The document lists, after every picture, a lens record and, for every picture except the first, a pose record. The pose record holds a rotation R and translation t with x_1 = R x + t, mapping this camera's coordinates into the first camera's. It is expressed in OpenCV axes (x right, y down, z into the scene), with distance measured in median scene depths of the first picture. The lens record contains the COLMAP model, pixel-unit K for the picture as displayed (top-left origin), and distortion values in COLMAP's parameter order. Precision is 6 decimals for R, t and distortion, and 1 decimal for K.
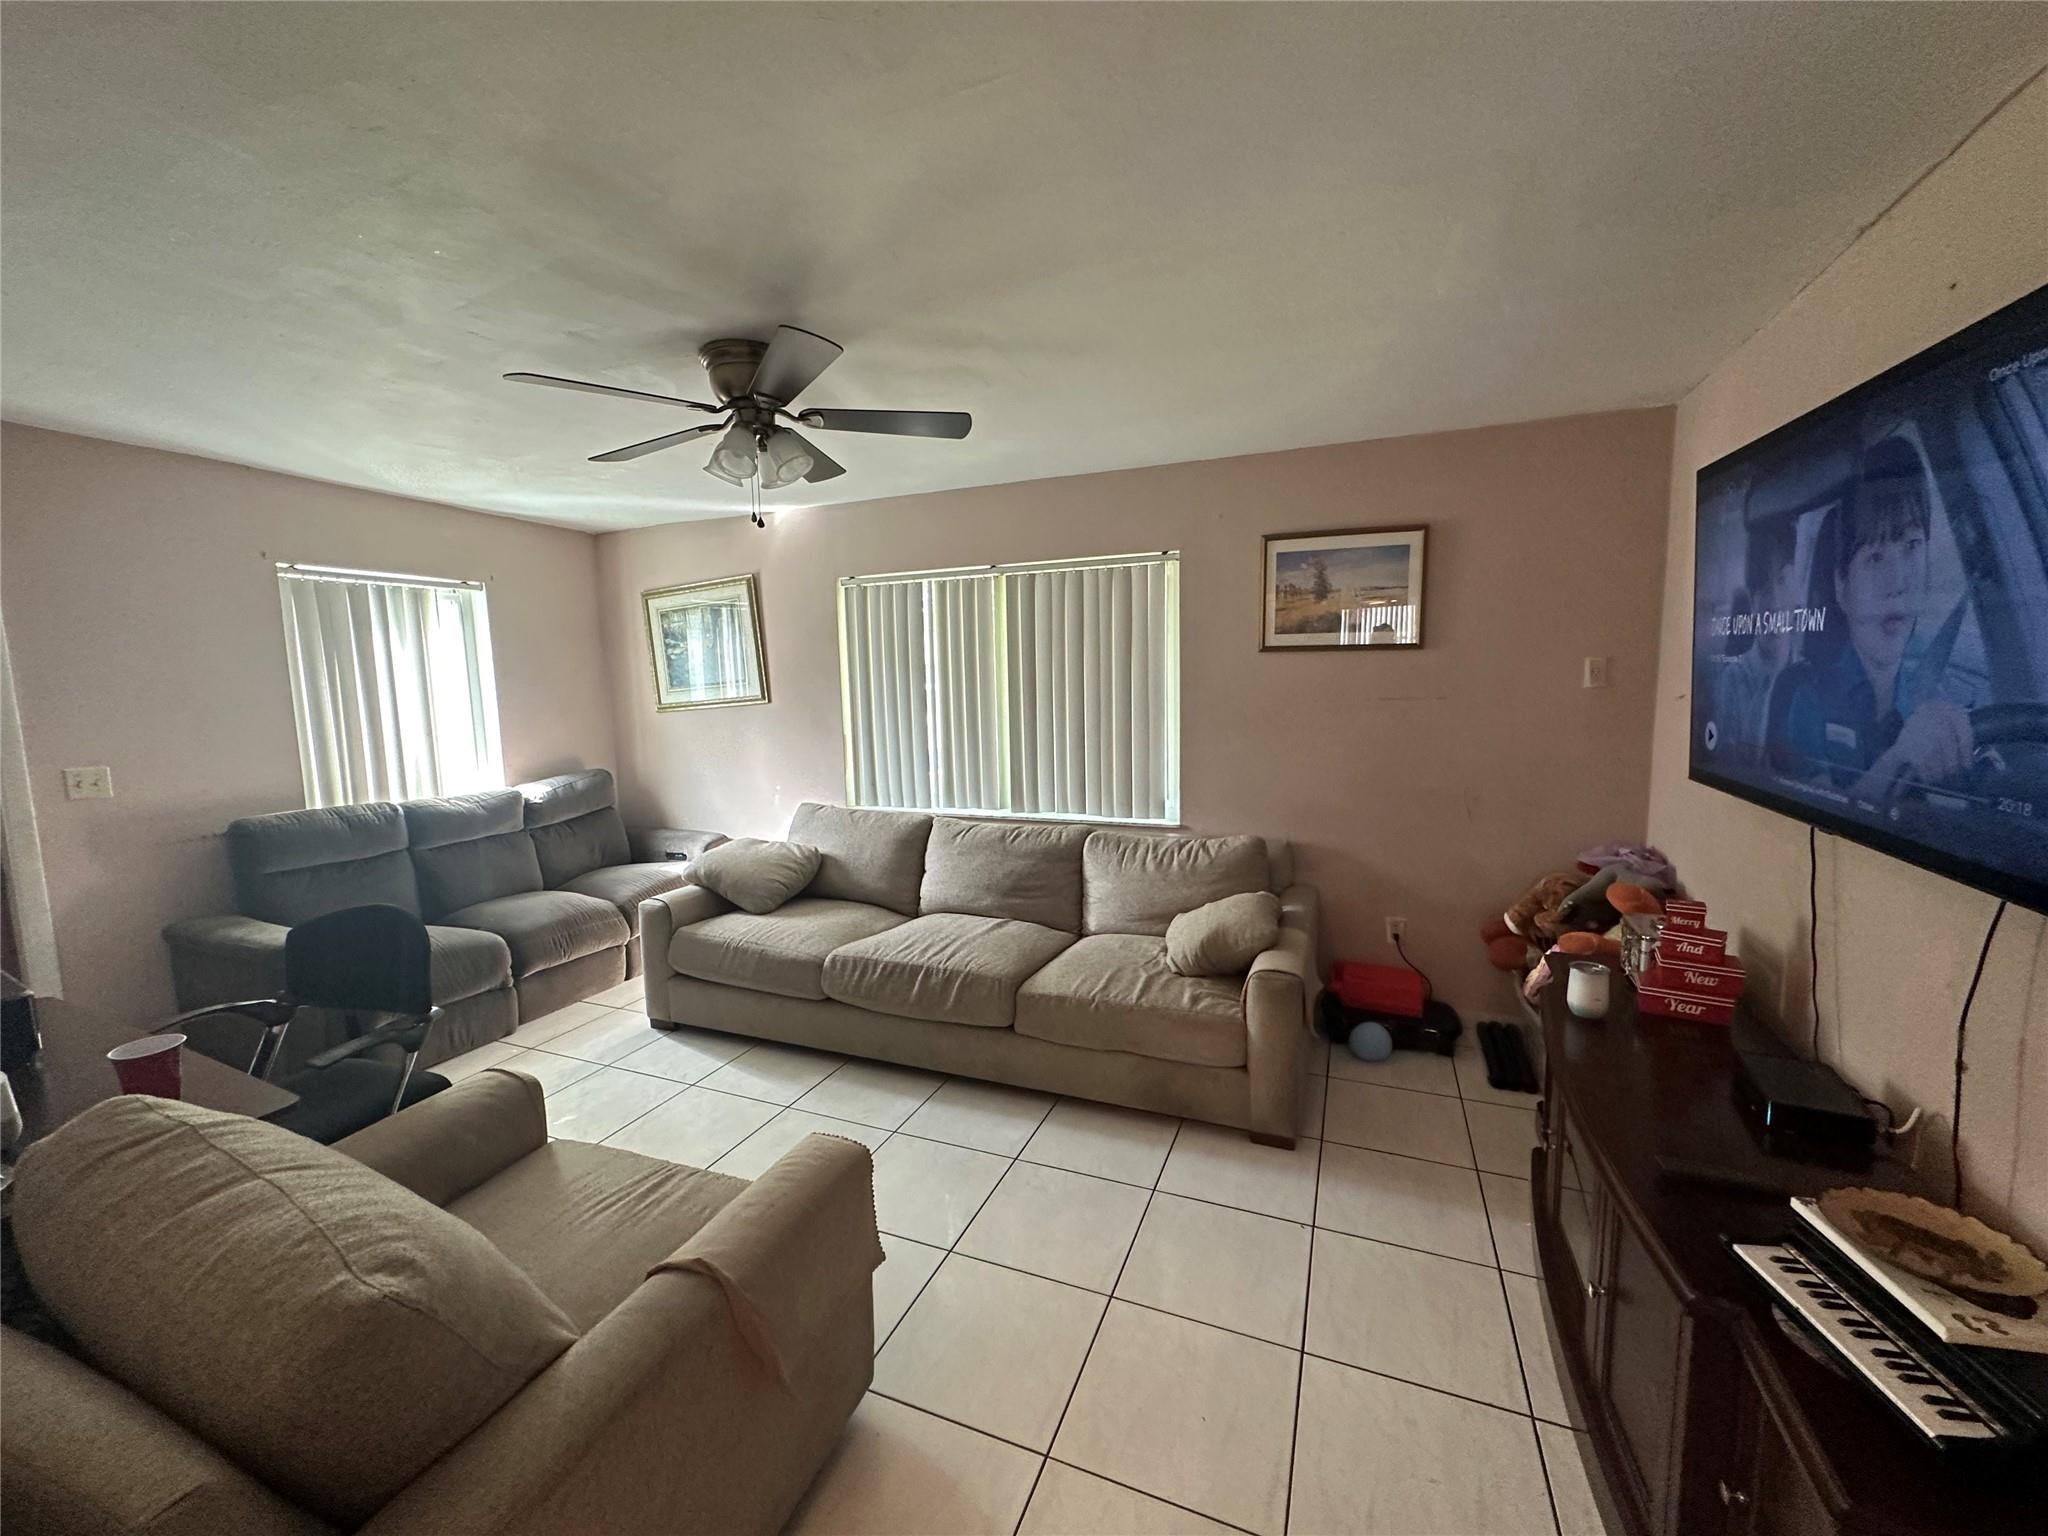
lens RADIAL K [[822.5, 0, 1023.4], [0, 822.5, 766.5], [0, 0, 1]] dist [-0.002031, 0.000117]
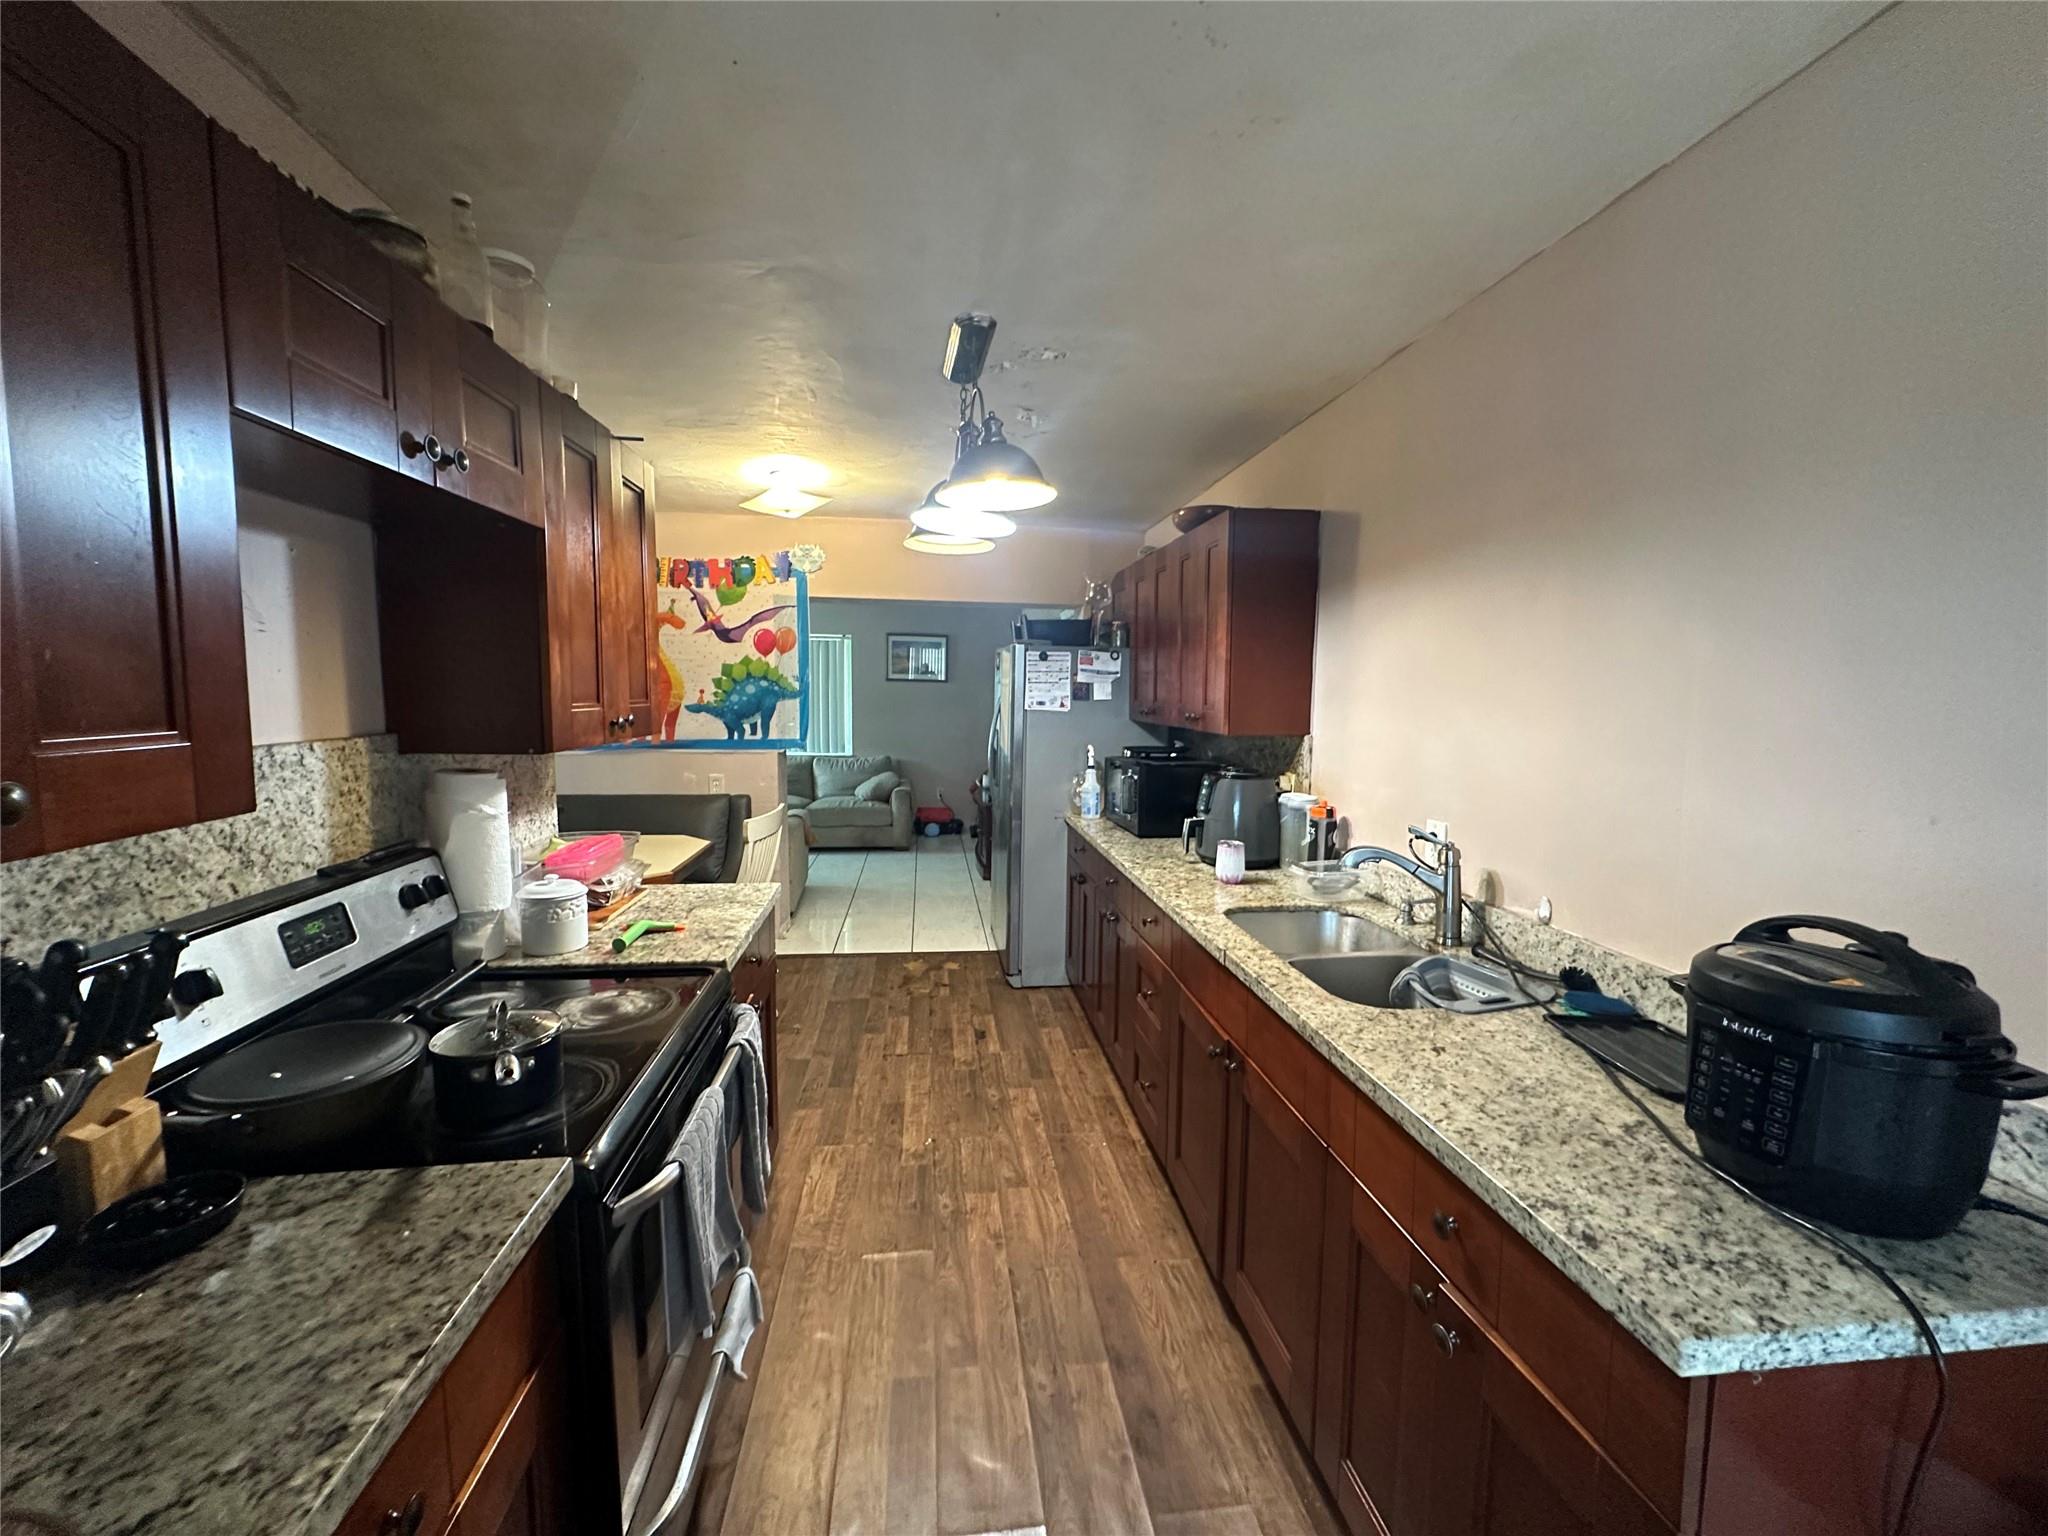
lens RADIAL K [[822.5, 0, 1025.5], [0, 822.5, 771.5], [0, 0, 1]] dist [-0.002031, 0.000117]
pose [[0.860828, -0.008971, 0.508817, -0.602050], [0.027335, 0.999216, -0.028629, 0.211830], [-0.508161, 0.038553, 0.860399, -1.301869]]
